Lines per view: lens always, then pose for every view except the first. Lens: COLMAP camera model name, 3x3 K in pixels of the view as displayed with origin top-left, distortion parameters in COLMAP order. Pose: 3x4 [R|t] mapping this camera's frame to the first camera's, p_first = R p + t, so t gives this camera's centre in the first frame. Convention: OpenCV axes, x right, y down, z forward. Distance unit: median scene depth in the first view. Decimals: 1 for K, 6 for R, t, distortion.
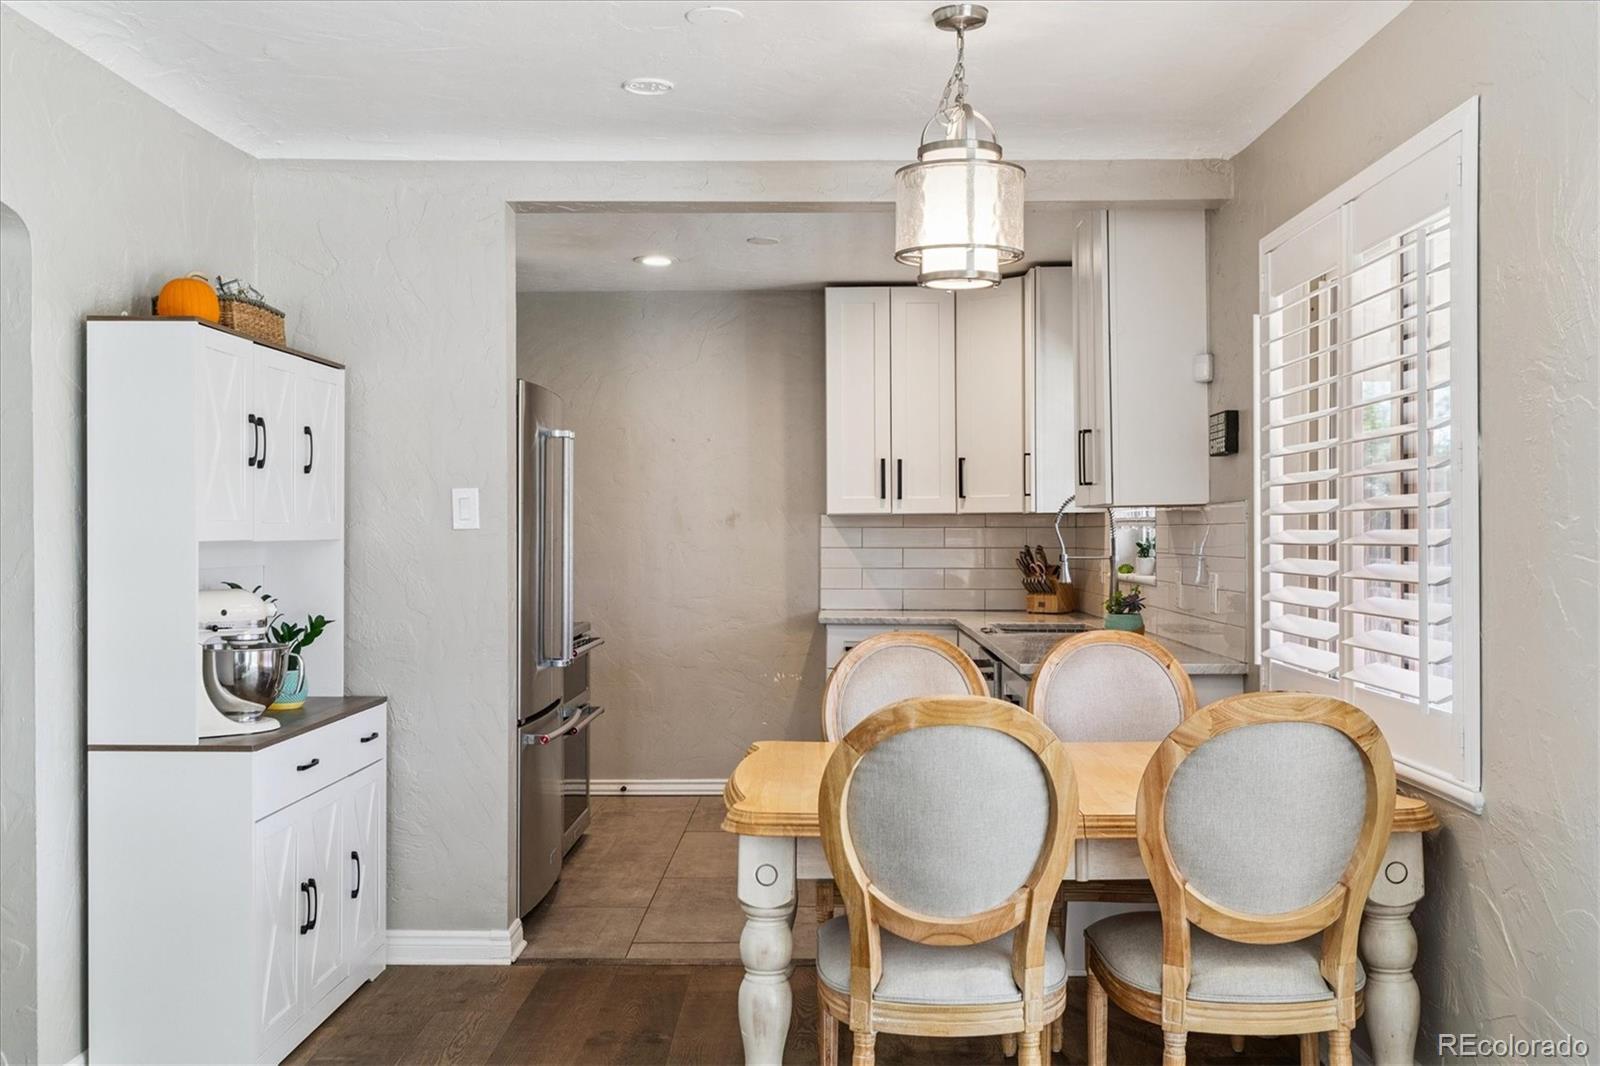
lens RADIAL K [[1533.6, 0, 801.1], [0, 1533.6, 536.3], [0, 0, 1]] dist [0.014956, 0.000000]
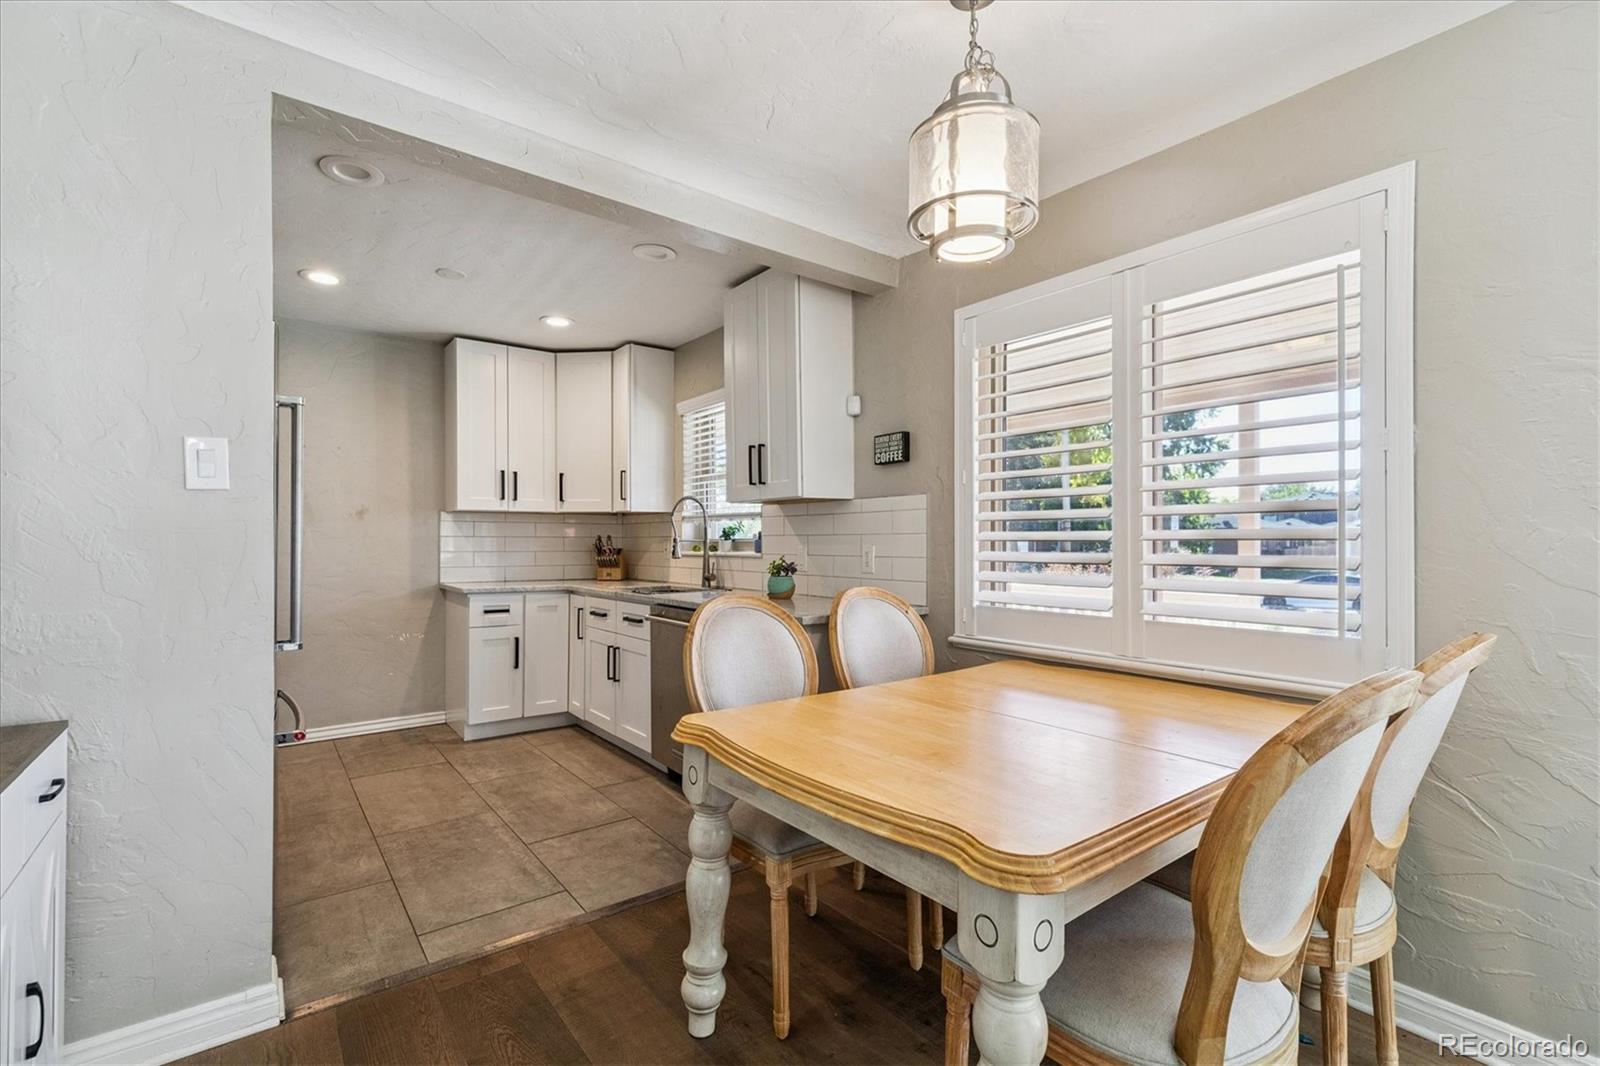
lens RADIAL K [[714.7, 0, 804.8], [0, 714.7, 539.9], [0, 0, 1]] dist [0.003299, -0.001048]
pose [[0.779610, 0.004012, 0.626252, -0.134820], [0.000004, 0.999979, -0.006411, 0.015111], [-0.626265, 0.005000, 0.779594, 0.337336]]
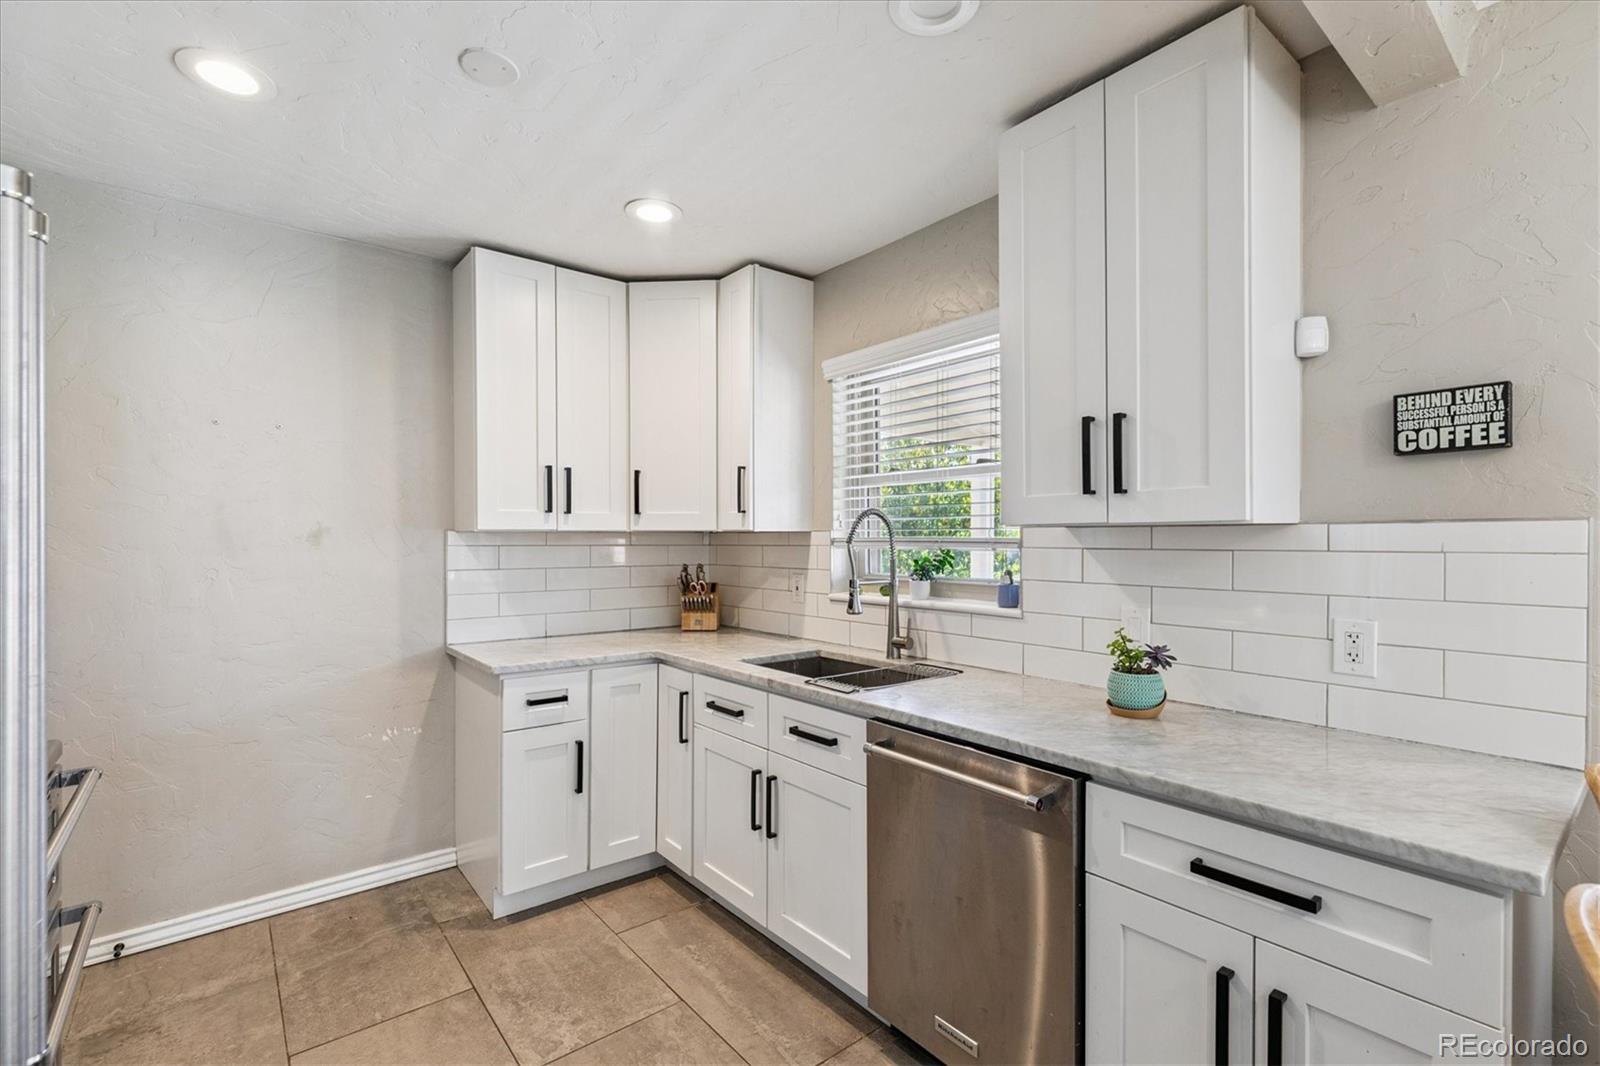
lens RADIAL K [[714.7, 0, 809.2], [0, 714.7, 543.6], [0, 0, 1]] dist [0.003299, -0.001048]
pose [[0.760346, -0.000643, 0.649518, -0.094357], [-0.000080, 0.999999, 0.001084, -0.008005], [-0.649518, -0.000876, 0.760346, 0.604960]]
